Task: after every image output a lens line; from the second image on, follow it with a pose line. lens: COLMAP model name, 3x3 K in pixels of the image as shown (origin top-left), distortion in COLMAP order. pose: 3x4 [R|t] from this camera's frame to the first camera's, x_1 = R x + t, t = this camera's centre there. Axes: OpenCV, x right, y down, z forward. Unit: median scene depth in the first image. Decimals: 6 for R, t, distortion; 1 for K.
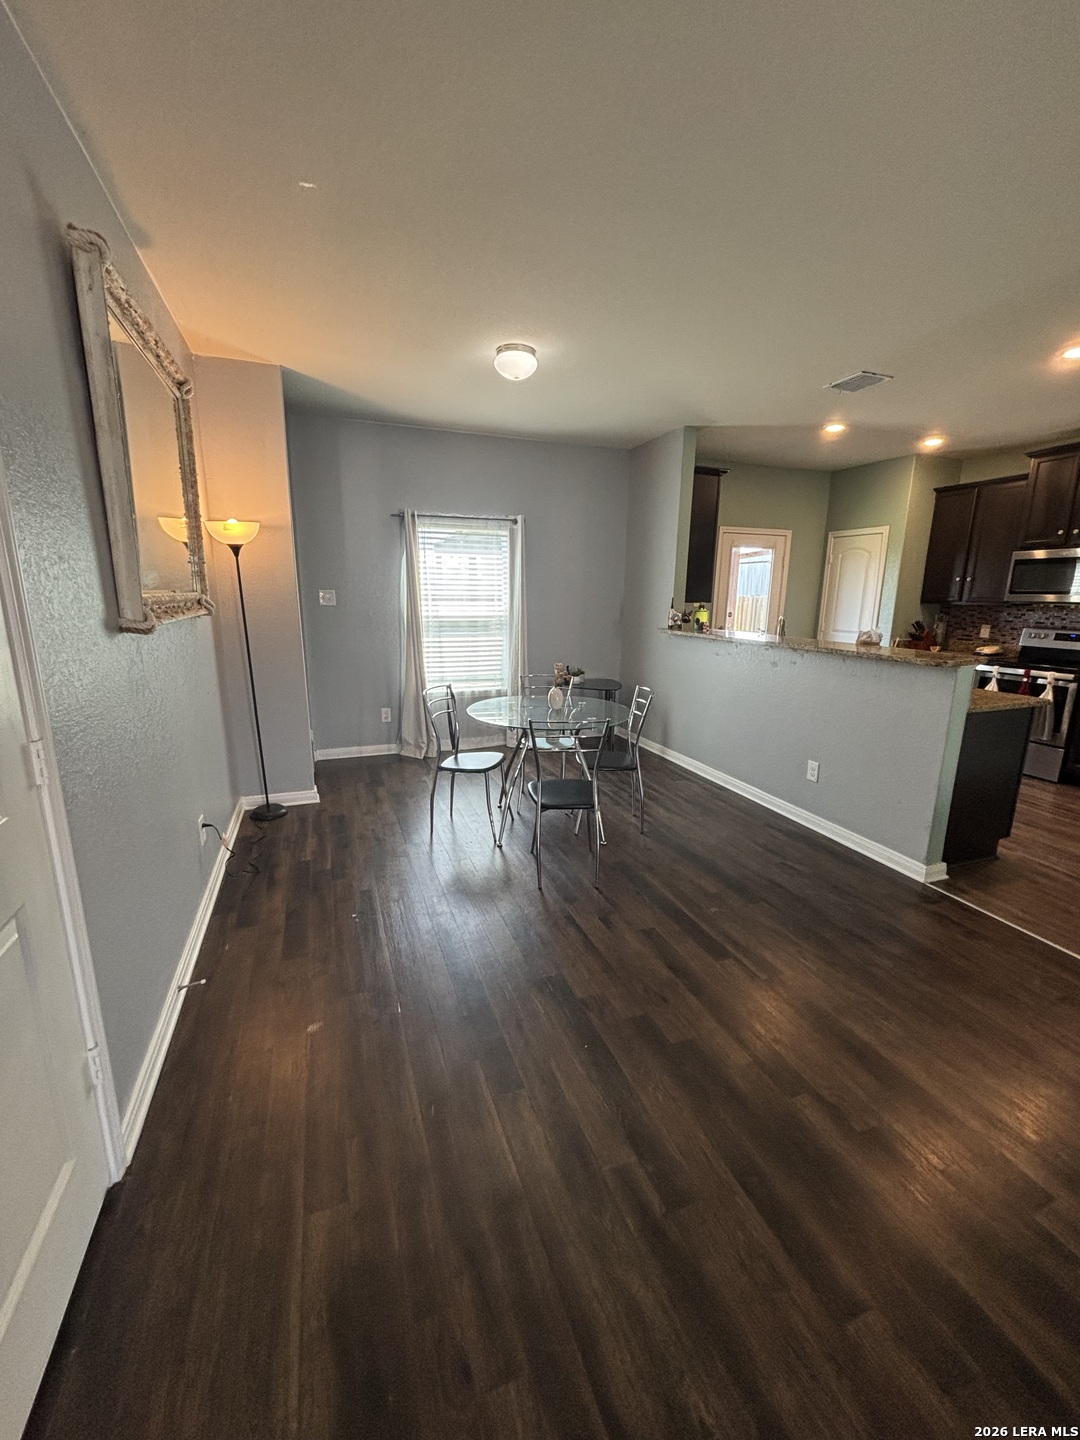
lens RADIAL K [[577.0, 0, 552.5], [0, 577.0, 717.7], [0, 0, 1]] dist [-0.001805, 0.000229]
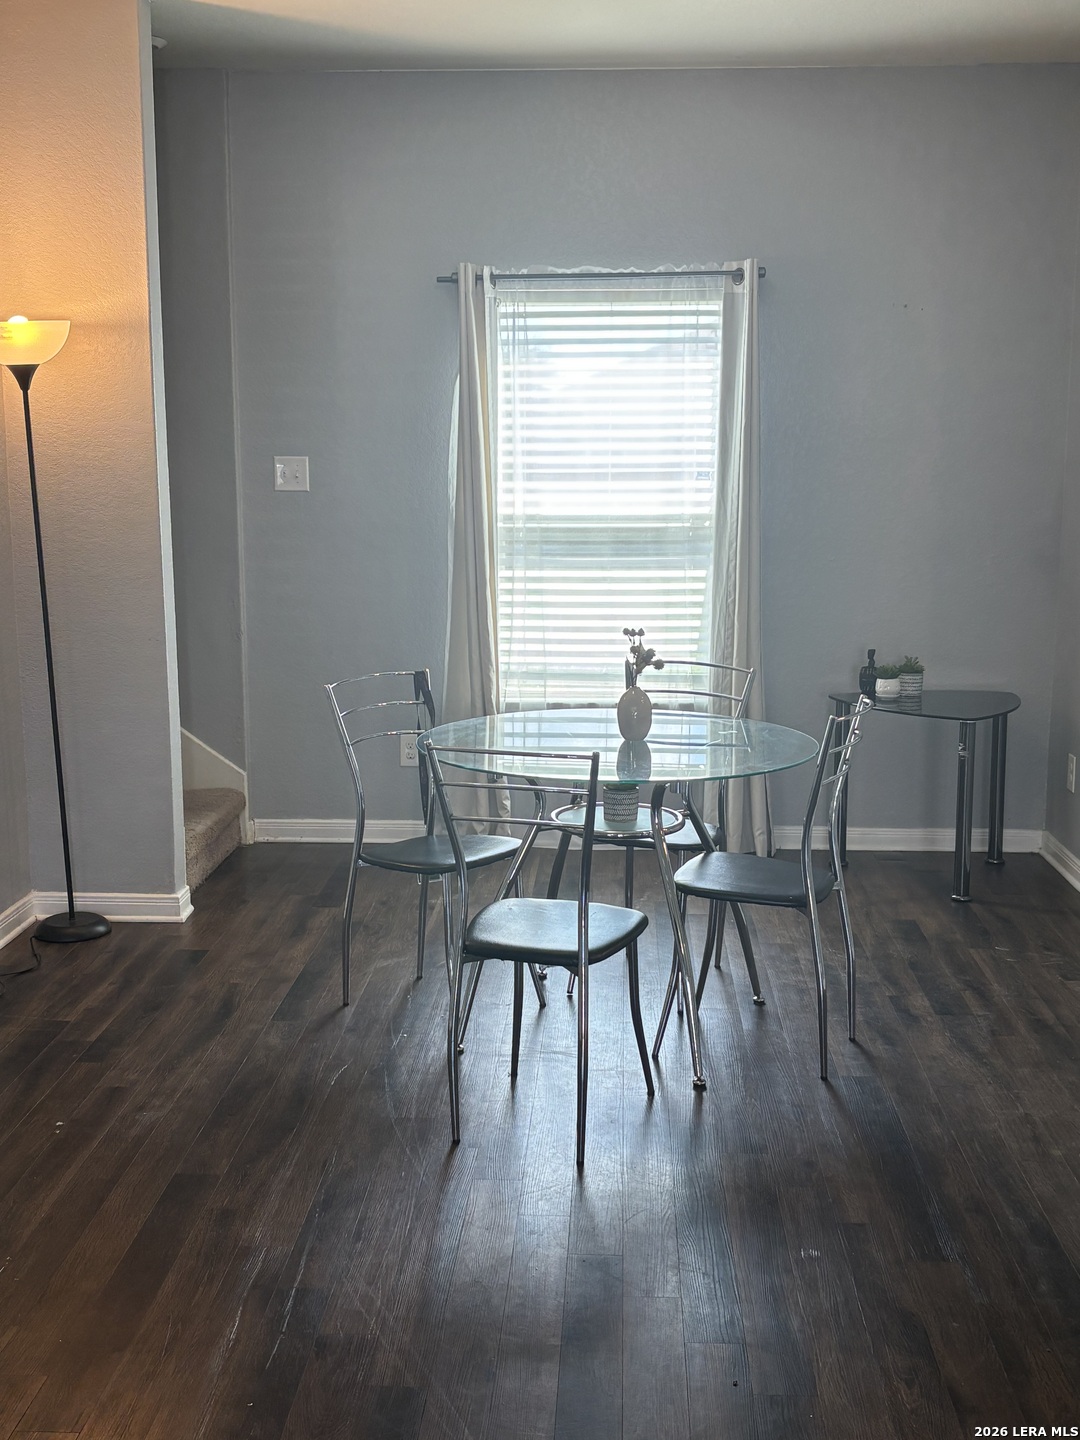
lens RADIAL K [[1686.0, 0, 536.5], [0, 1686.0, 715.7], [0, 0, 1]] dist [0.090188, 0.000000]
pose [[0.907057, 0.050410, -0.417978, 0.329048], [-0.076602, 0.995995, -0.046113, 0.021471], [0.413980, 0.073845, 0.907286, -0.082441]]
